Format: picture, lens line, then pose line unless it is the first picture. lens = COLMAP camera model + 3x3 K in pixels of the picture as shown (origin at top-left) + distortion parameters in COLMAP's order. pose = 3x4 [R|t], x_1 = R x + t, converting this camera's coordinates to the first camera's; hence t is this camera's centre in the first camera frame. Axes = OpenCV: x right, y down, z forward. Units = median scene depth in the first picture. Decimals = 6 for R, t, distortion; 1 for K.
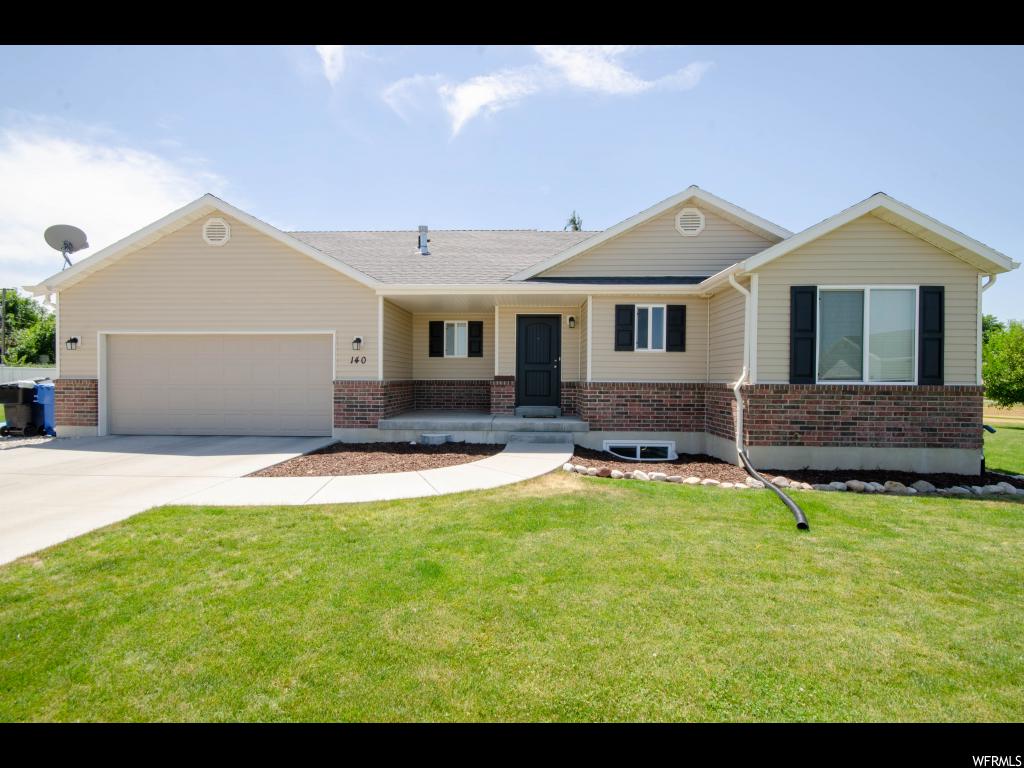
lens RADIAL K [[445.5, 0, 508.7], [0, 445.5, 386.3], [0, 0, 1]] dist [-0.000005, 0.000078]
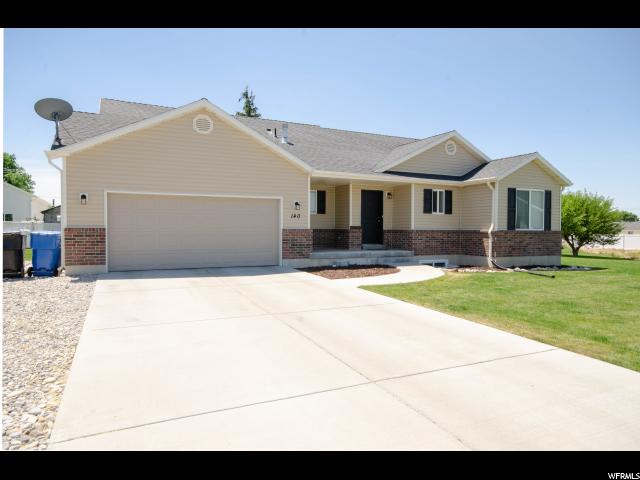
lens RADIAL K [[409.8, 0, 320.0], [0, 409.8, 240.0], [0, 0, 1]] dist [0.007562, 0.001170]
pose [[0.886314, -0.013409, 0.462891, -0.965403], [0.006213, 0.999835, 0.017067, 0.002120], [-0.463044, -0.012251, 0.886251, -0.346210]]
